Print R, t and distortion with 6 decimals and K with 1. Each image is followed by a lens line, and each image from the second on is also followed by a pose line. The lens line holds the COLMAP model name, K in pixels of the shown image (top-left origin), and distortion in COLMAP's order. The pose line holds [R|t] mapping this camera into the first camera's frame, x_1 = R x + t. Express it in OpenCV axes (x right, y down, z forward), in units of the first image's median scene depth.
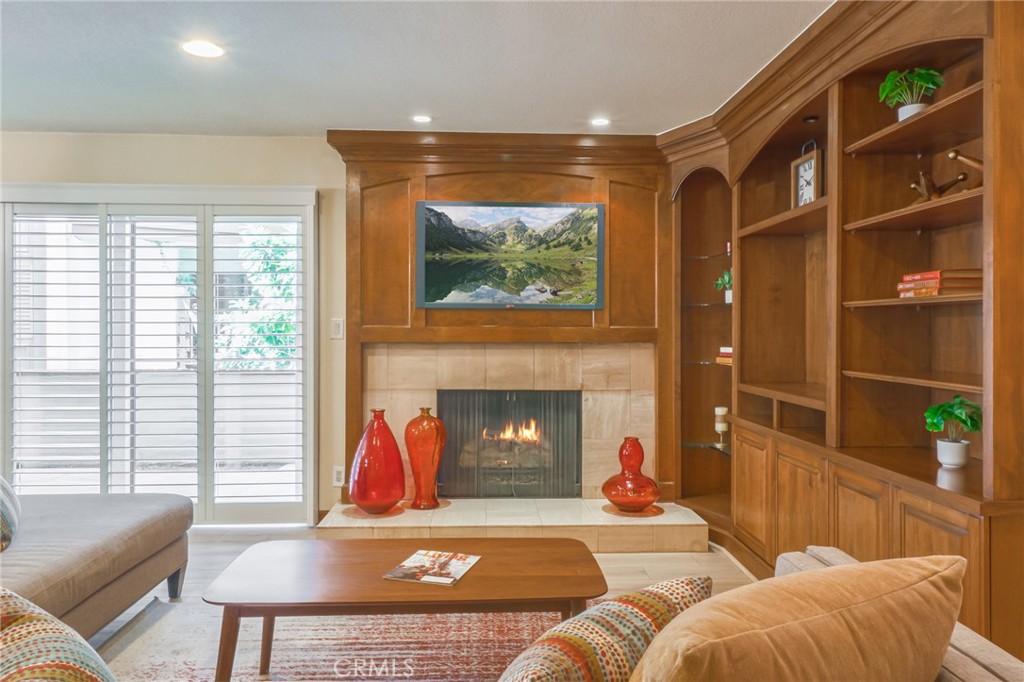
lens RADIAL K [[735.4, 0, 512.4], [0, 735.4, 337.2], [0, 0, 1]] dist [0.005094, 0.003909]
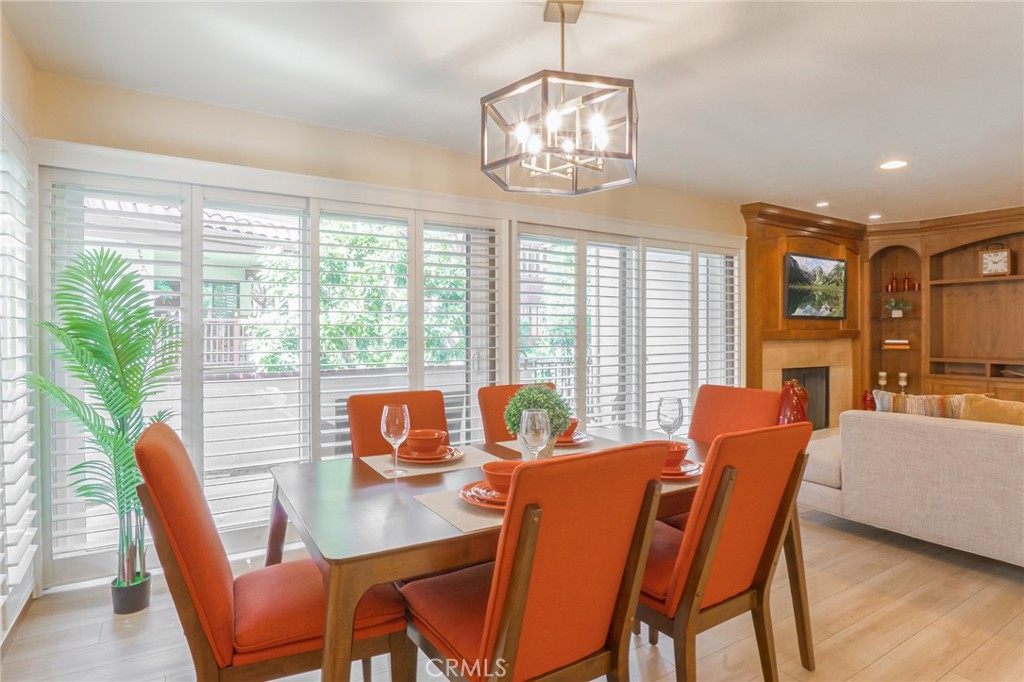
lens RADIAL K [[542.5, 0, 512.6], [0, 542.5, 334.8], [0, 0, 1]] dist [-0.004928, -0.001610]
pose [[0.868830, -0.008002, 0.495046, -1.697436], [0.010653, 0.999940, -0.002533, -0.009063], [-0.494996, 0.007475, 0.868863, 0.365495]]
